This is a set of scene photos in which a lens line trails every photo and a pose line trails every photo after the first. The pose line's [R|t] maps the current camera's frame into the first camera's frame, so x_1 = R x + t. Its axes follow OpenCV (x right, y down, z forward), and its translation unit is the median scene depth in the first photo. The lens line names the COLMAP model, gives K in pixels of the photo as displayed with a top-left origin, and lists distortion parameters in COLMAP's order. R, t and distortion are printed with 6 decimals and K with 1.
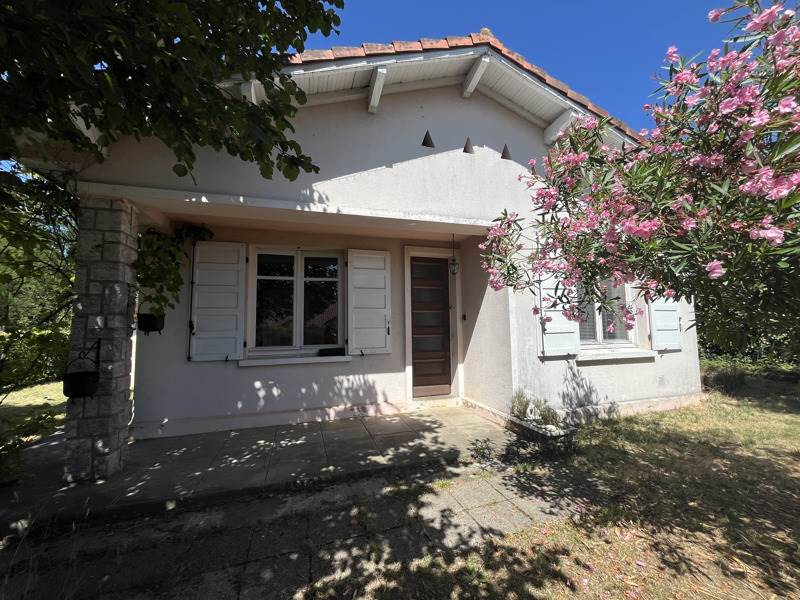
lens RADIAL K [[324.2, 0, 399.1], [0, 324.2, 300.6], [0, 0, 1]] dist [-0.000890, 0.000097]
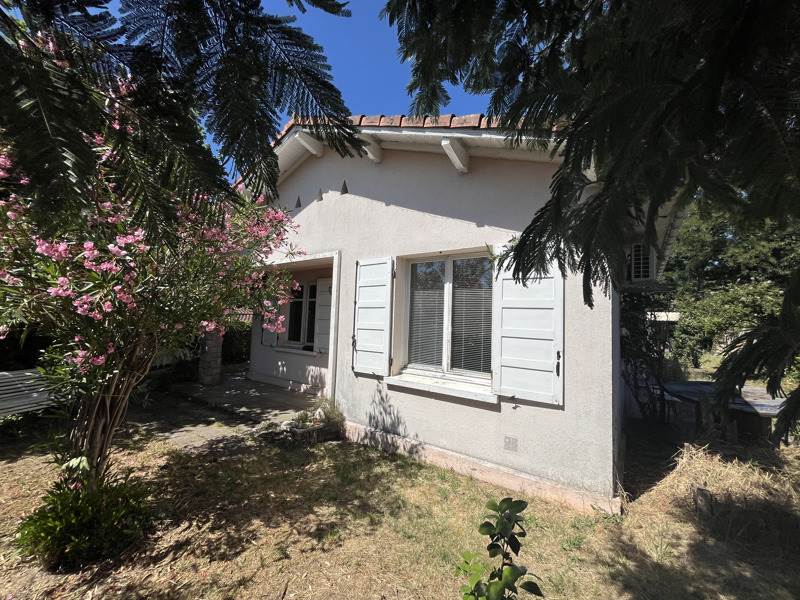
lens RADIAL K [[317.7, 0, 401.1], [0, 317.7, 310.1], [0, 0, 1]] dist [0.000714, 0.000054]
pose [[0.622602, 0.003955, -0.782529, 1.617634], [-0.001455, 0.999991, 0.003897, -0.042647], [0.782538, -0.001288, 0.622602, 0.557374]]
